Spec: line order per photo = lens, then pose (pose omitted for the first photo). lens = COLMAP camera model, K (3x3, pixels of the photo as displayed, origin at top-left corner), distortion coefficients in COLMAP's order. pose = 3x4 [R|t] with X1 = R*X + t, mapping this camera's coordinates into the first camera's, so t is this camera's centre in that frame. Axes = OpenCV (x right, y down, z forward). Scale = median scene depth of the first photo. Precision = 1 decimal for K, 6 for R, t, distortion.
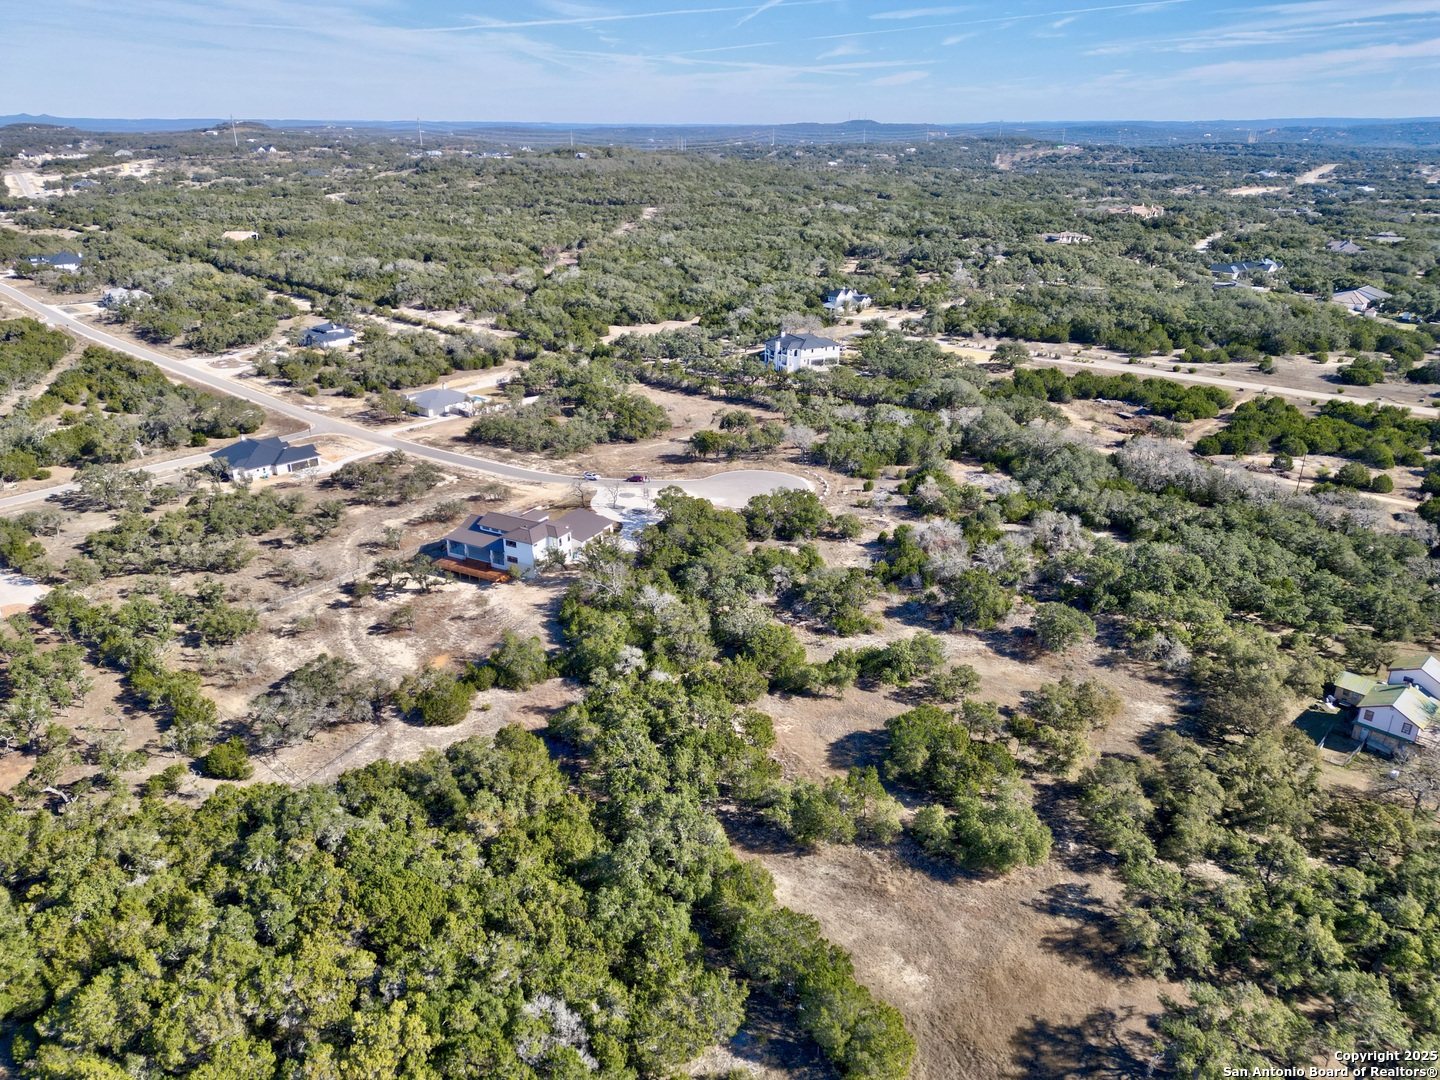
lens RADIAL K [[998.3, 0, 720.0], [0, 998.3, 540.0], [0, 0, 1]] dist [0.081180, -0.079305]
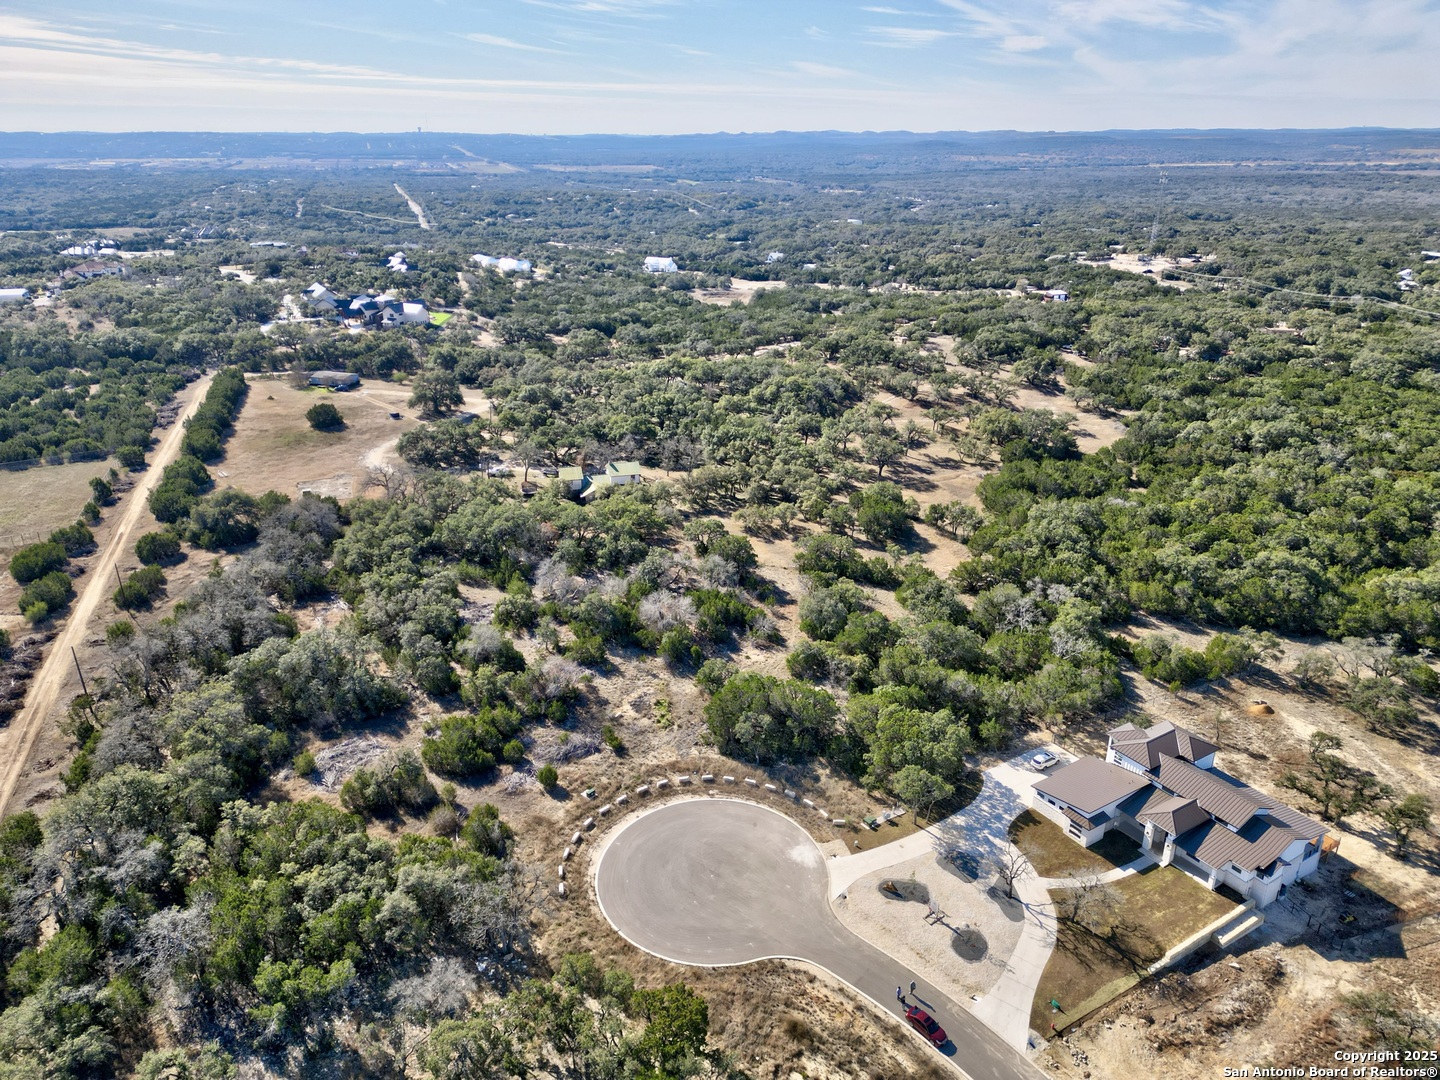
lens RADIAL K [[998.3, 0, 720.0], [0, 998.3, 540.0], [0, 0, 1]] dist [0.081180, -0.079305]
pose [[-0.879149, -0.176440, 0.442681, -0.216570], [0.186540, 0.727393, 0.660380, -0.666567], [-0.438520, 0.663150, -0.606574, 1.584782]]
